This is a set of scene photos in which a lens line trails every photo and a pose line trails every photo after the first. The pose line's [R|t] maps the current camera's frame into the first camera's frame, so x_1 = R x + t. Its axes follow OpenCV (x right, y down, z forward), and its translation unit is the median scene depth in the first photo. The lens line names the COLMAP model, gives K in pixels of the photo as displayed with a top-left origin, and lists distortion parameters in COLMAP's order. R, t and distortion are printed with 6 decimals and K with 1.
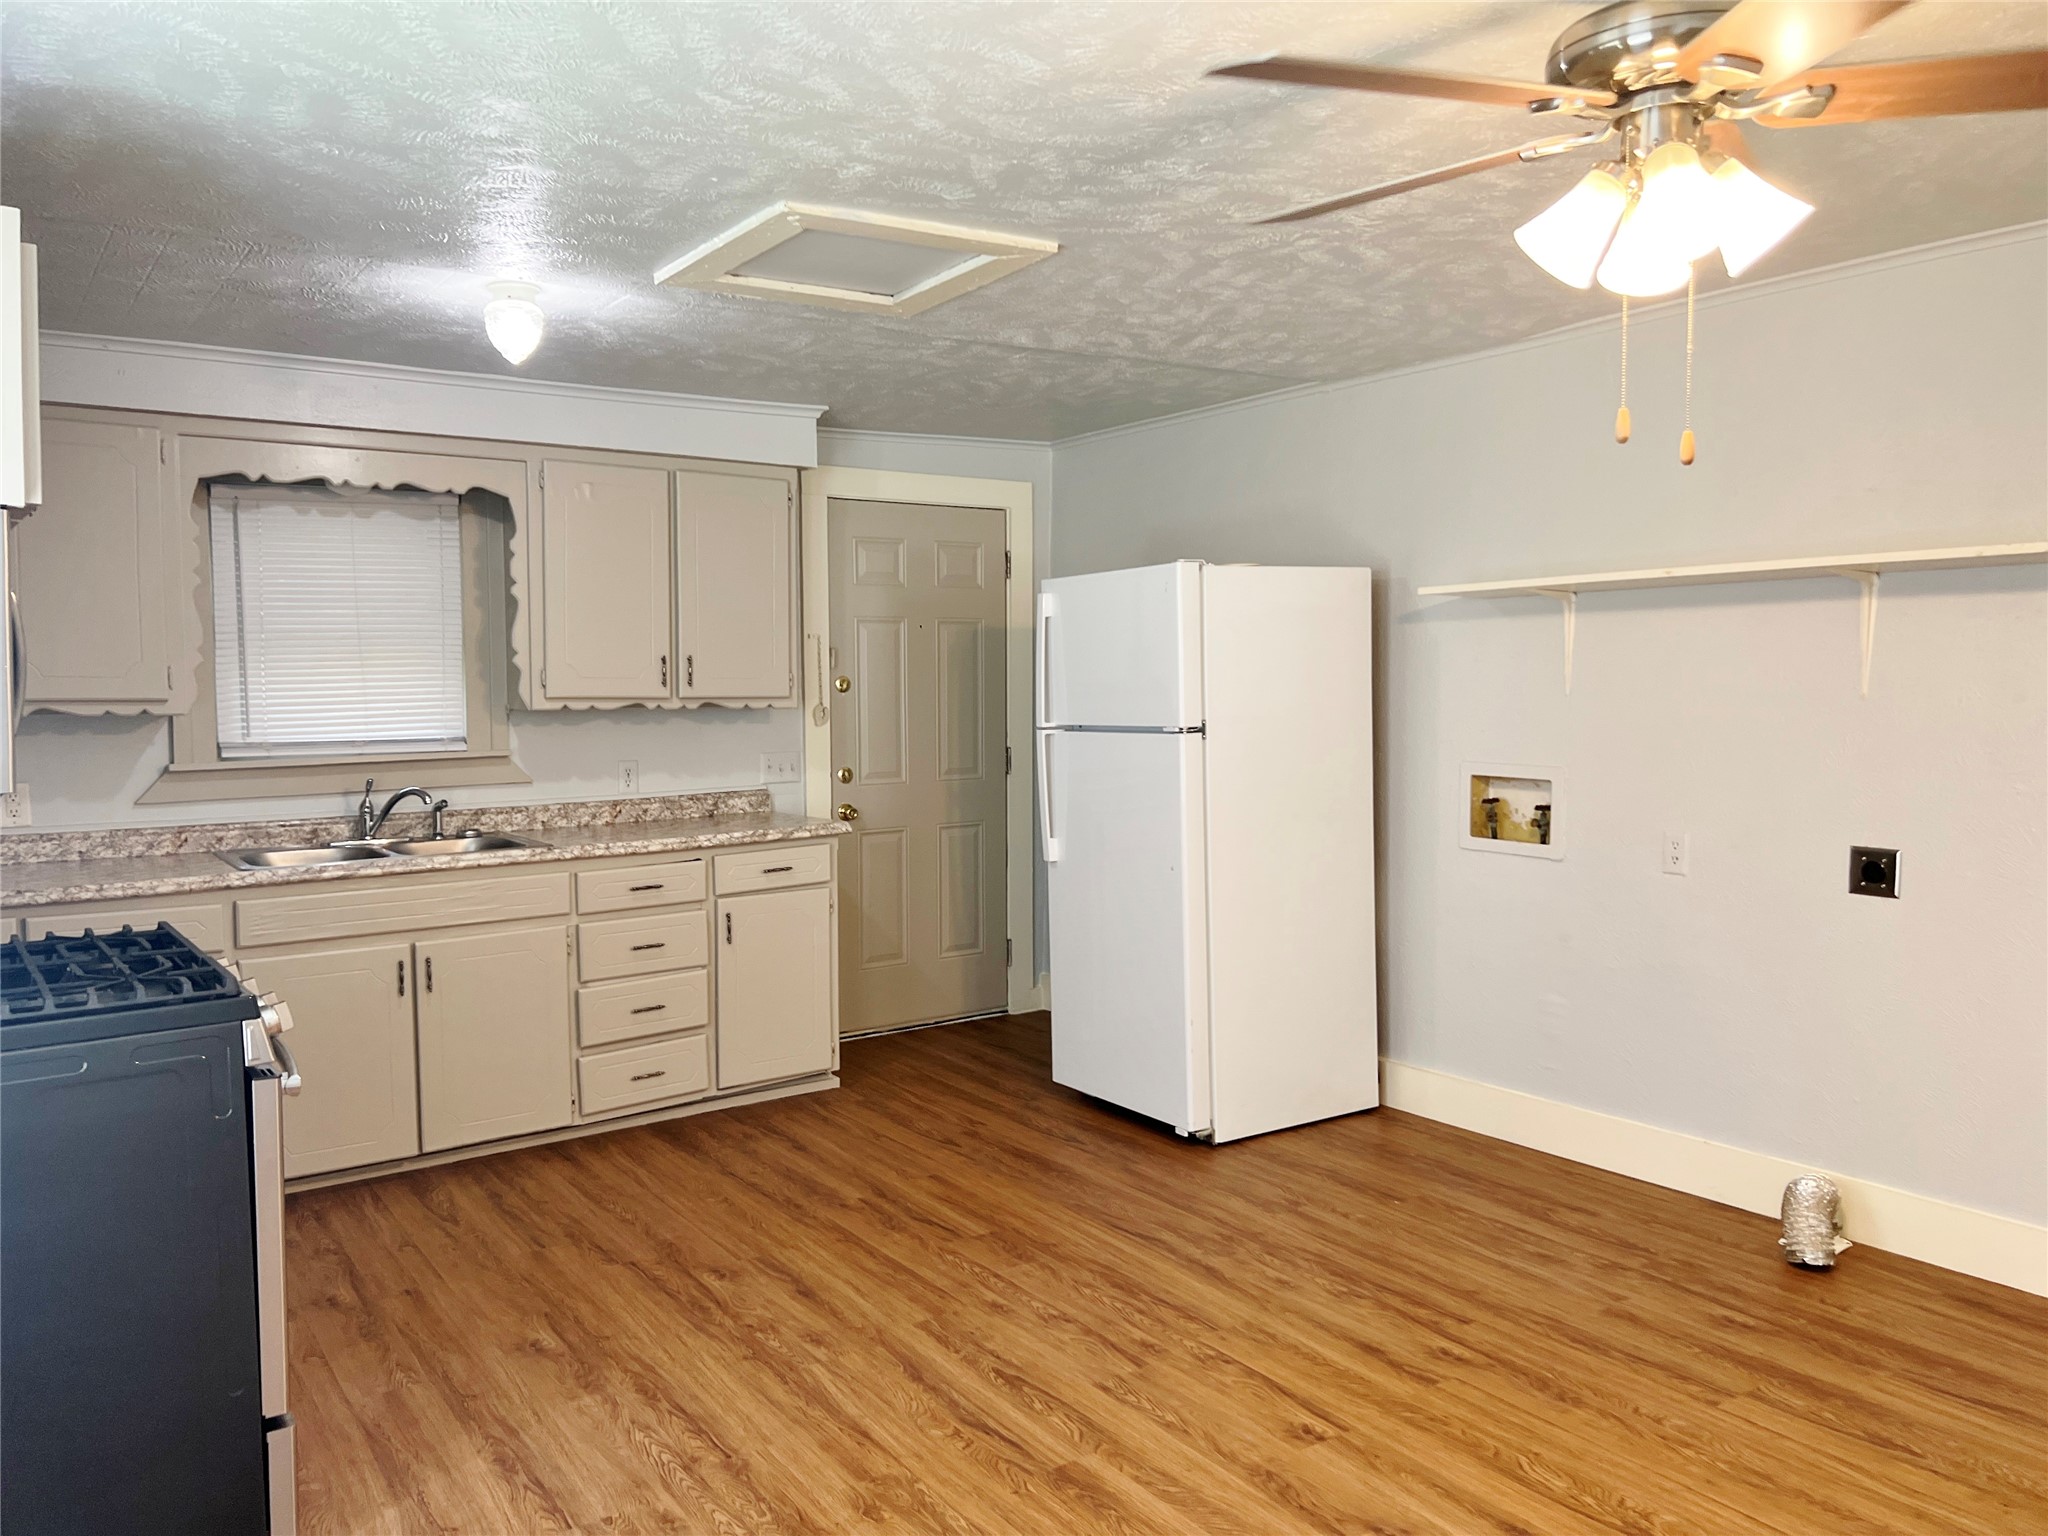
lens RADIAL K [[1495.3, 0, 1024.0], [0, 1495.3, 768.0], [0, 0, 1]] dist [0.003957, -0.006639]
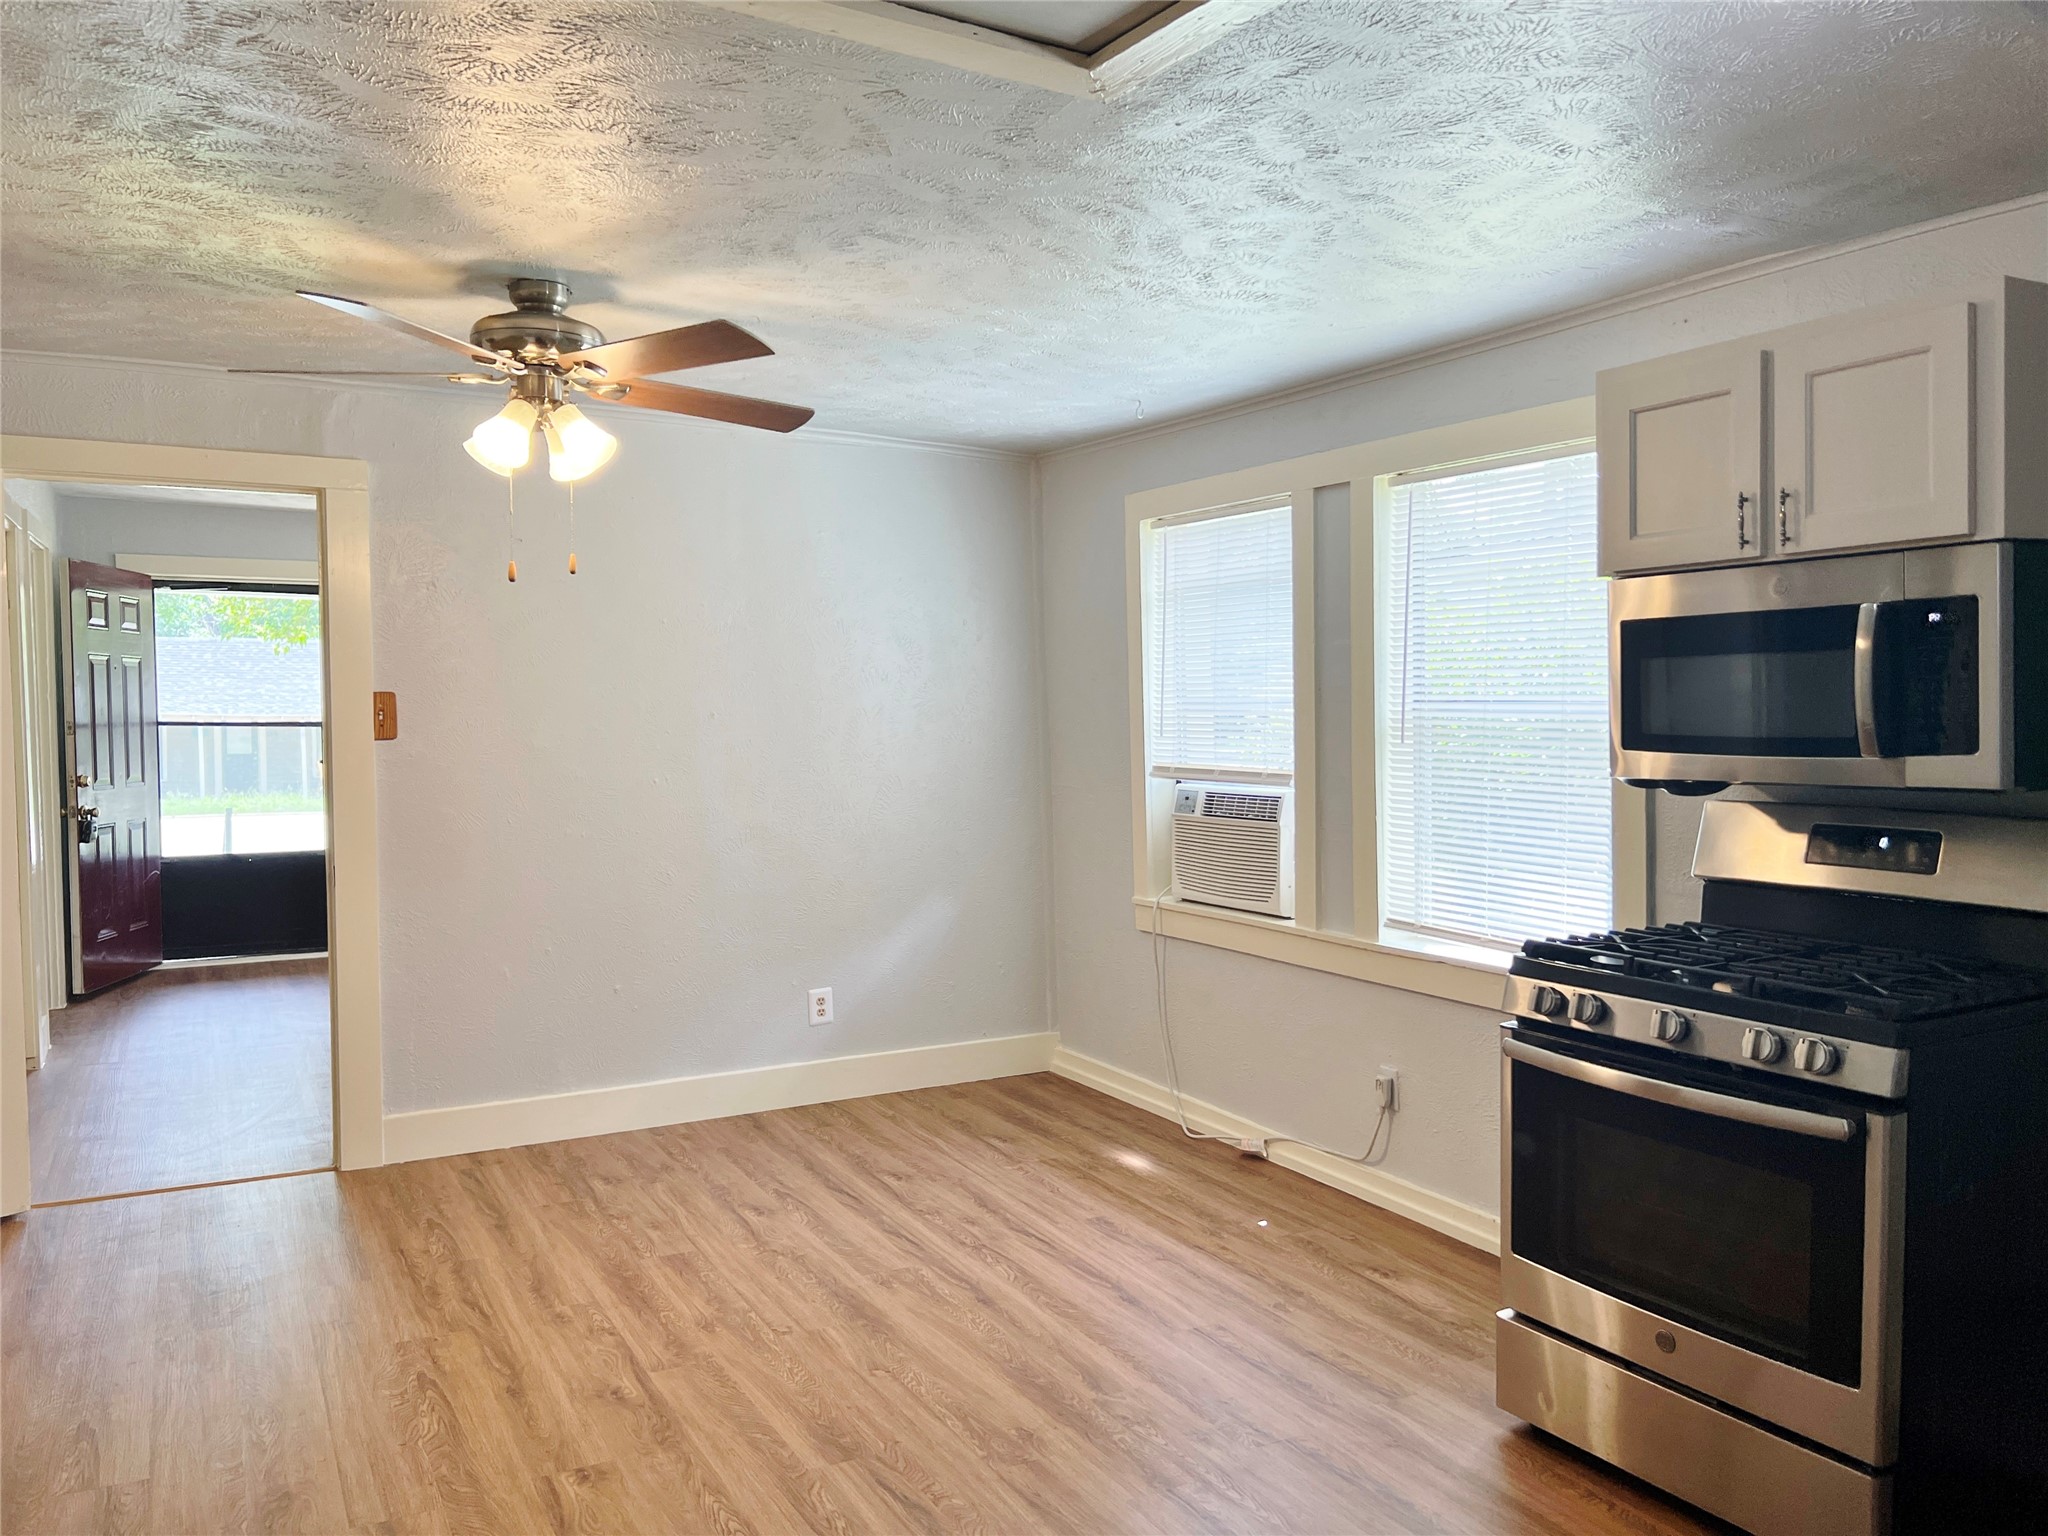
lens RADIAL K [[1495.3, 0, 1024.0], [0, 1495.3, 768.0], [0, 0, 1]] dist [0.003957, -0.006639]
pose [[-0.994692, 0.011095, 0.102294, -0.125787], [0.021665, 0.994466, 0.102804, -0.071547], [-0.100587, 0.104474, -0.989428, 1.172530]]
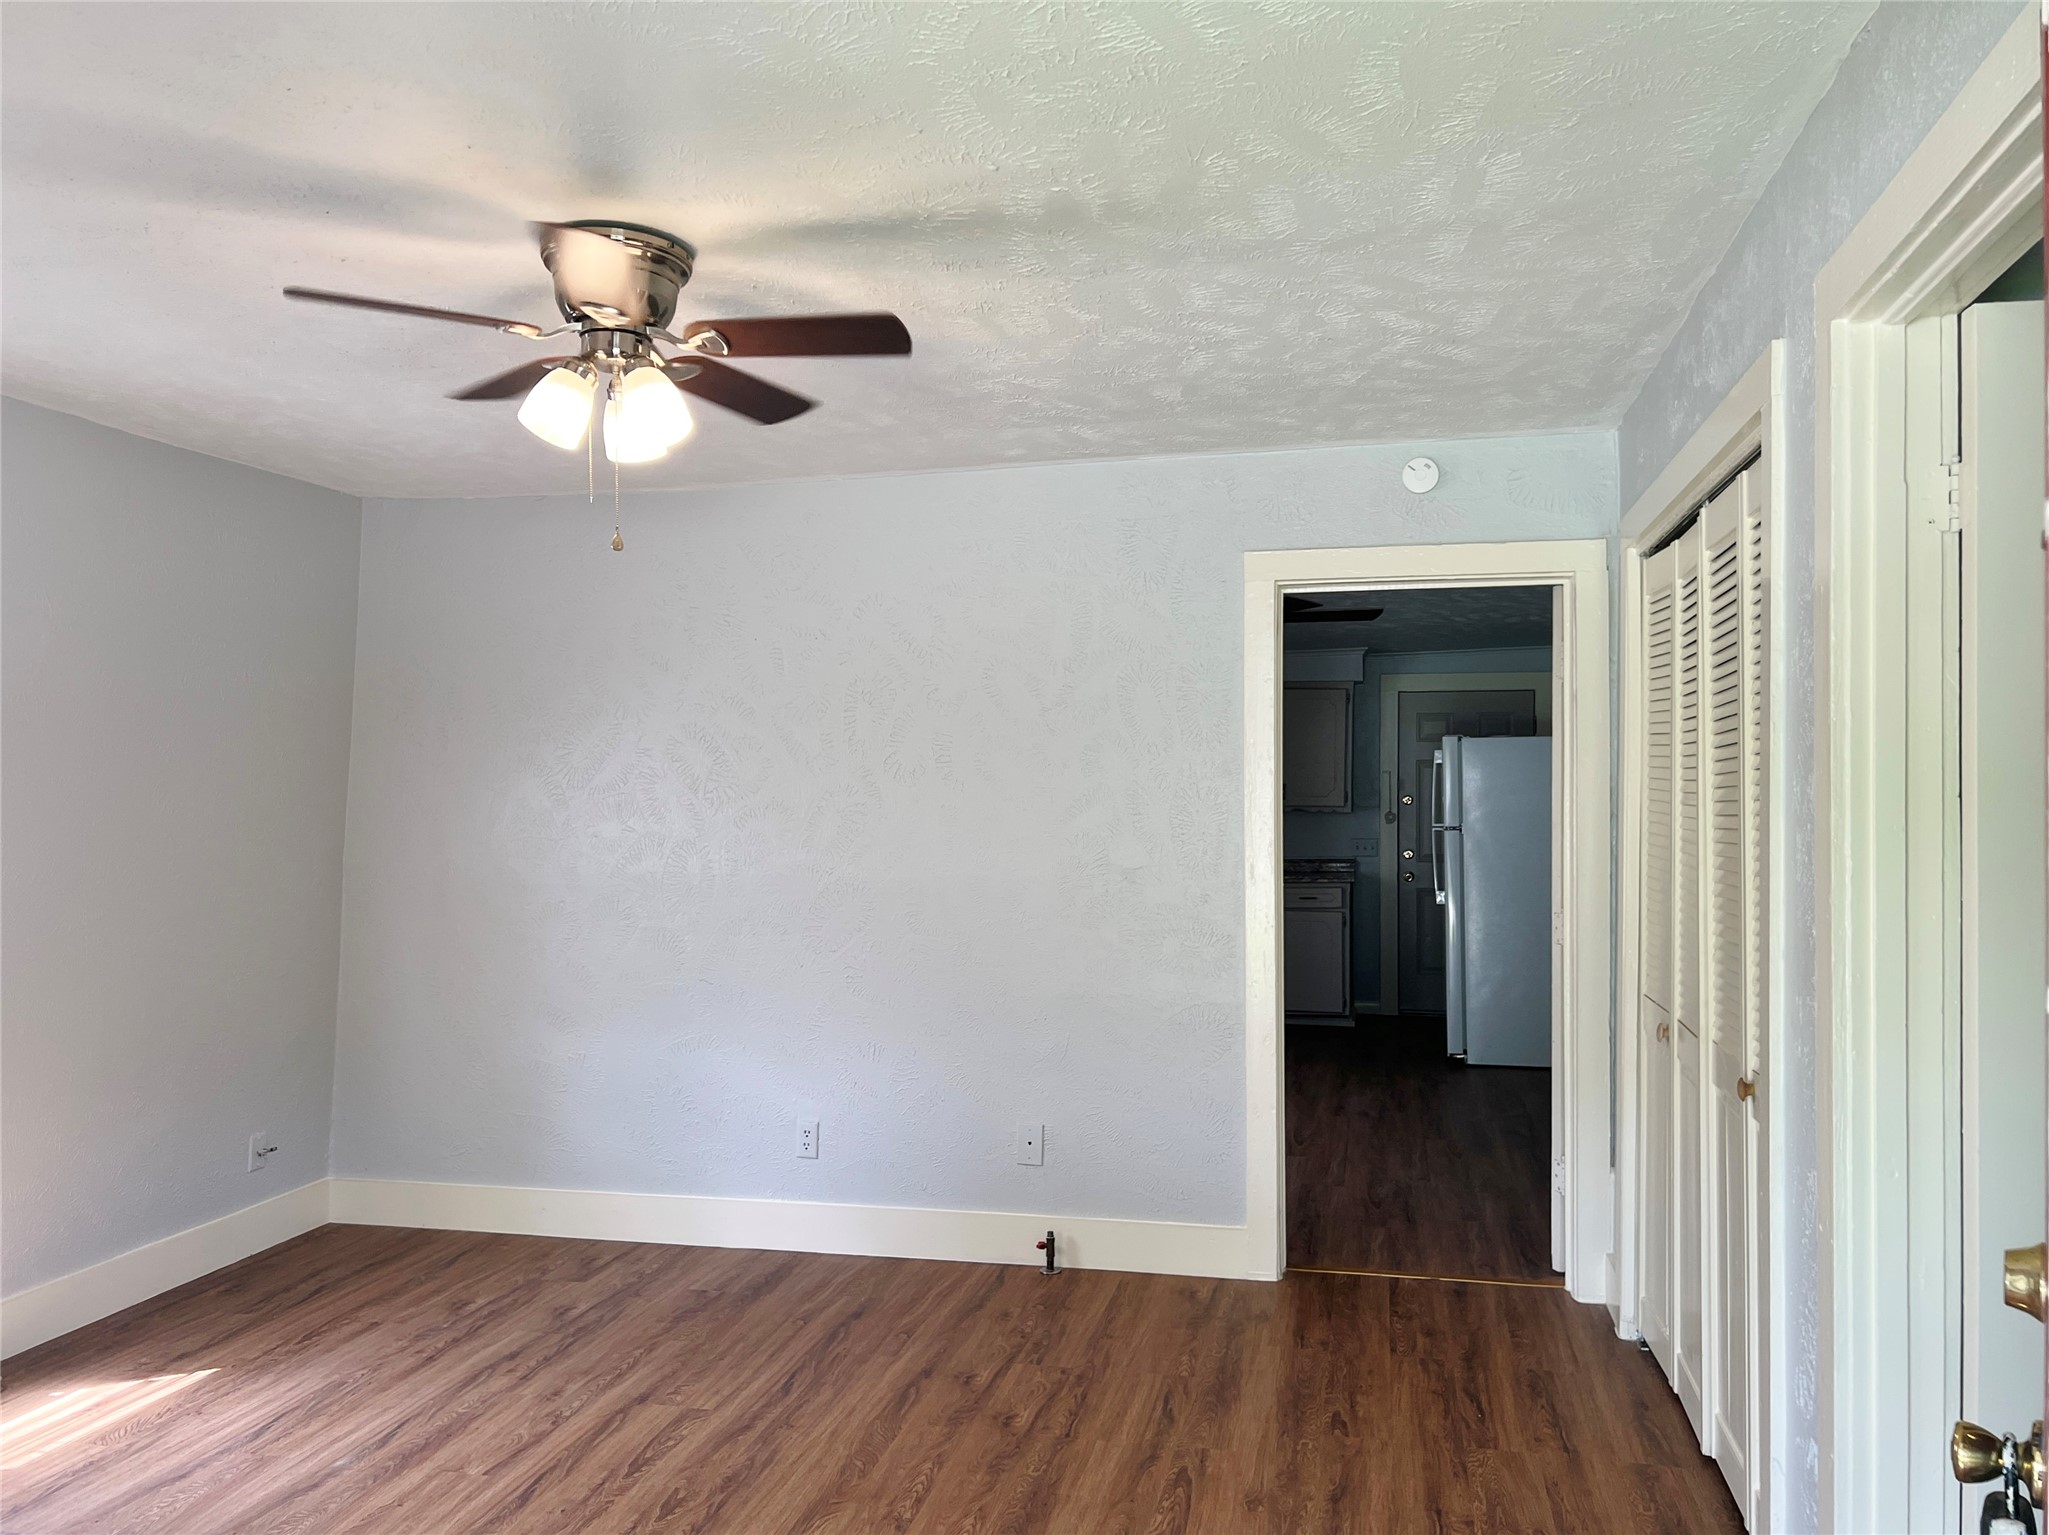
lens RADIAL K [[1496.1, 0, 1024.5], [0, 1496.1, 767.5], [0, 0, 1]] dist [0.003957, -0.006639]
pose [[0.684094, 0.008178, -0.729348, 1.048884], [-0.061089, 0.997066, -0.046119, 0.014956], [0.726831, 0.076105, 0.682586, -0.604785]]
